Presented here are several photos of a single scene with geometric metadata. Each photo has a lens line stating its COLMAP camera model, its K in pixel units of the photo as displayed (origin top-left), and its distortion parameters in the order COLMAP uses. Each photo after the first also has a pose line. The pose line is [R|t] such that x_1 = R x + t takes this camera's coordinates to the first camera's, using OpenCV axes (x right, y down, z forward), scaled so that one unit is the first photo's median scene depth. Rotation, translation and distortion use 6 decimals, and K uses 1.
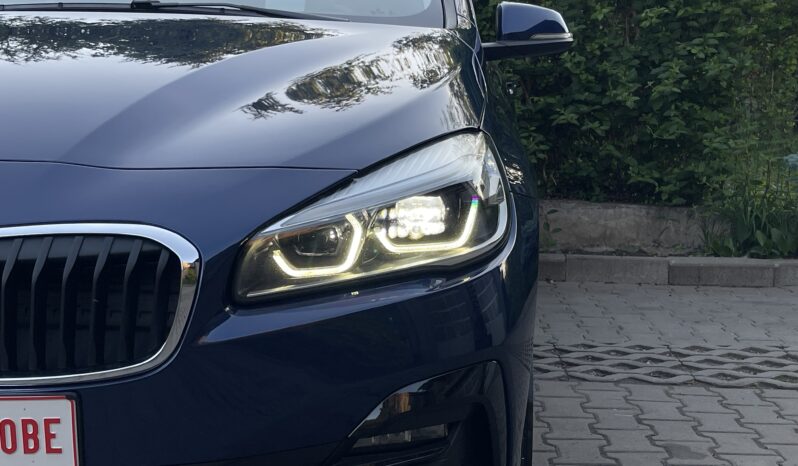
lens RADIAL K [[1164.0, 0, 405.2], [0, 1164.0, 230.9], [0, 0, 1]] dist [0.037435, 0.000000]
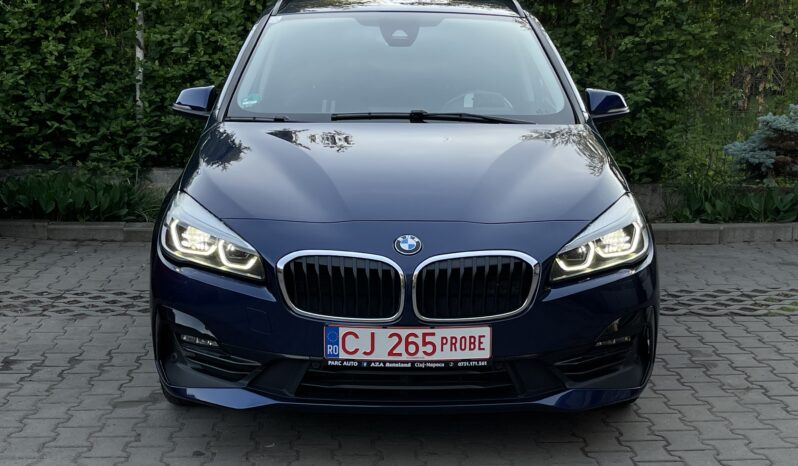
lens RADIAL K [[1164.0, 0, 391.0], [0, 1164.0, 233.8], [0, 0, 1]] dist [0.037435, 0.000000]
pose [[0.997016, -0.021347, 0.074180, -0.253450], [0.017285, 0.998338, 0.054978, -0.067530], [-0.075230, -0.053532, 0.995728, -0.504842]]
